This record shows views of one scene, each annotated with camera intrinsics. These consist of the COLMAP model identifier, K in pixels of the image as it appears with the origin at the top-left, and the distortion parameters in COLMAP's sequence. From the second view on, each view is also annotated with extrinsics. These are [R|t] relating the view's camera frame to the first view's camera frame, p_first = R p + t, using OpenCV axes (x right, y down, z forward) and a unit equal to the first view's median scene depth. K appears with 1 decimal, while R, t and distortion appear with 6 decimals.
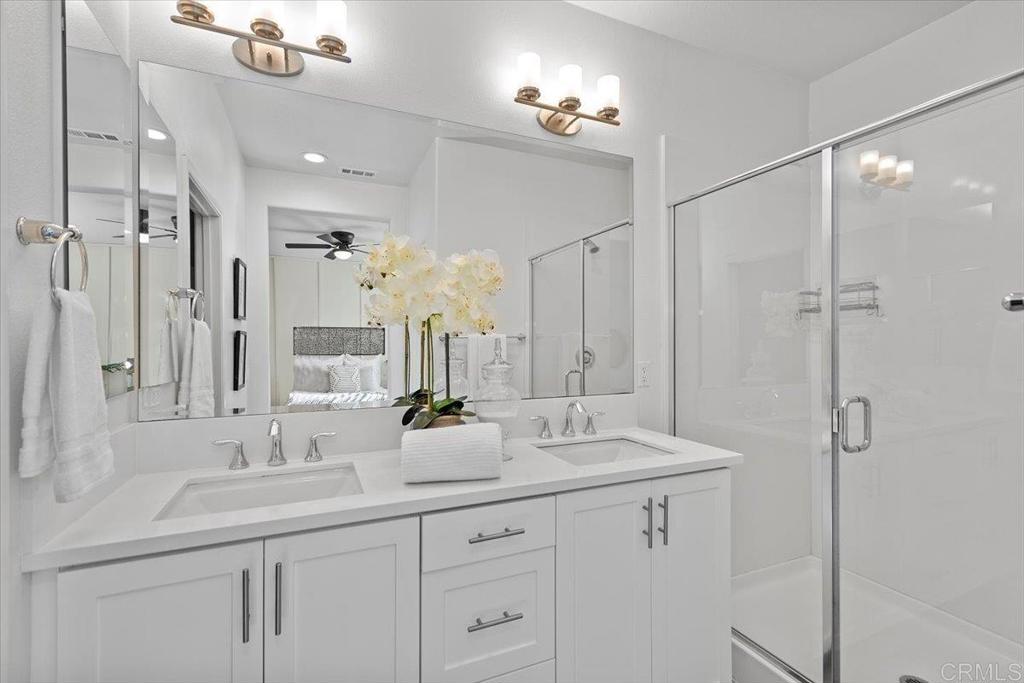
lens RADIAL K [[463.5, 0, 512.0], [0, 463.5, 346.0], [0, 0, 1]] dist [-0.003139, -0.000212]
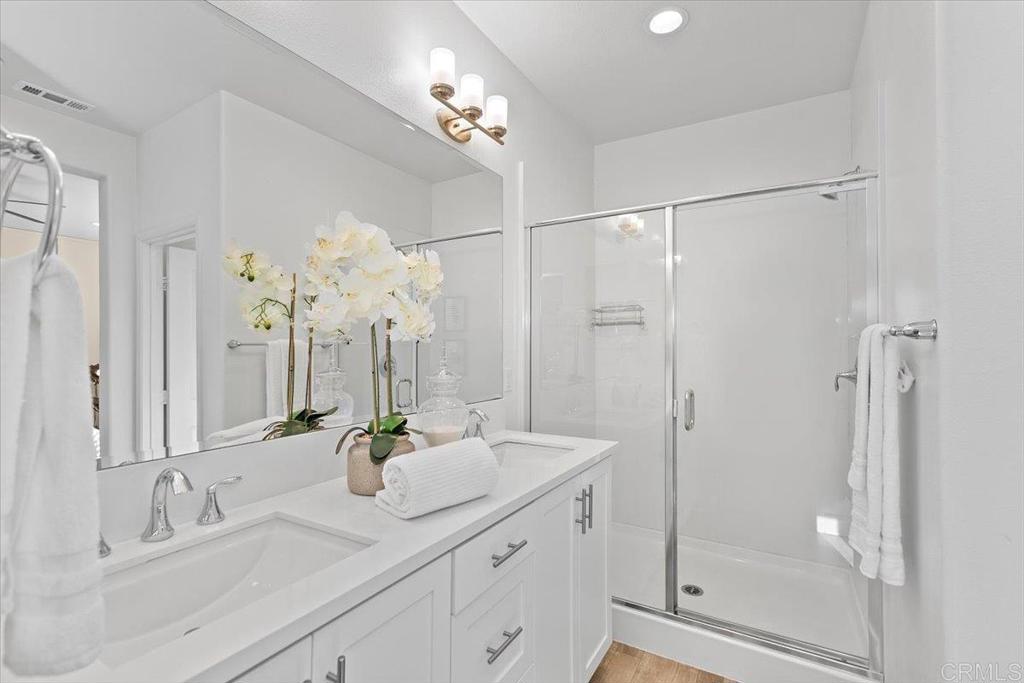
lens RADIAL K [[463.5, 0, 517.4], [0, 463.5, 347.2], [0, 0, 1]] dist [-0.003139, -0.000212]
pose [[0.815223, 0.001845, 0.579144, -0.371150], [0.001828, 0.999982, -0.005759, -0.009593], [-0.579144, 0.005753, 0.815205, 0.128937]]
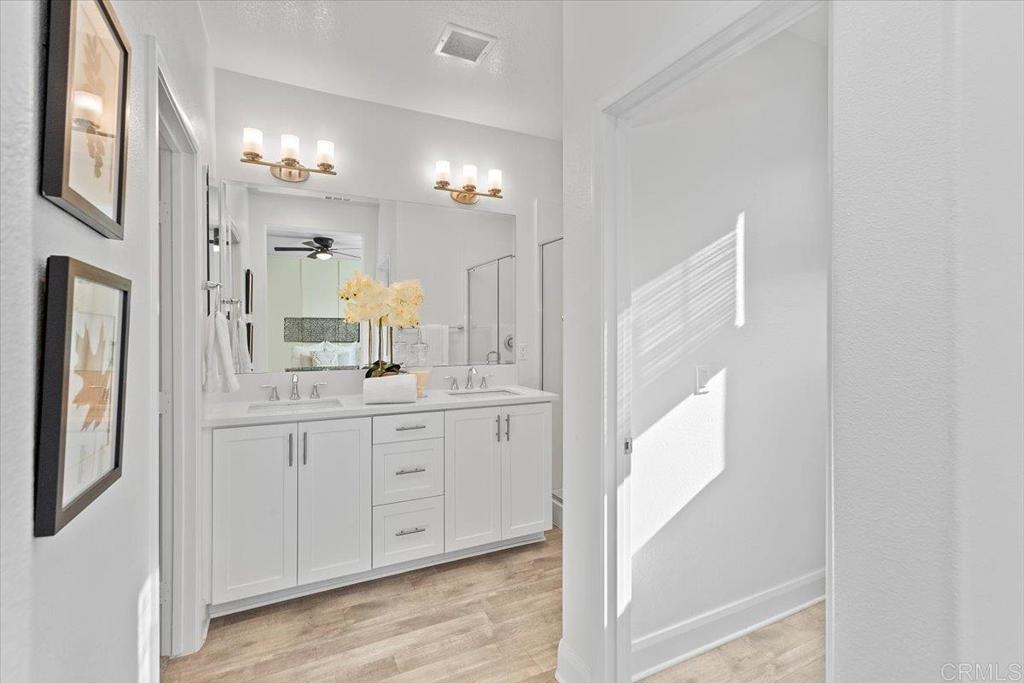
lens RADIAL K [[463.5, 0, 510.2], [0, 463.5, 334.3], [0, 0, 1]] dist [-0.003139, -0.000212]
pose [[0.999135, 0.000873, 0.041573, 0.201204], [-0.000837, 0.999999, -0.000881, 0.002547], [-0.041574, 0.000846, 0.999135, -0.659682]]
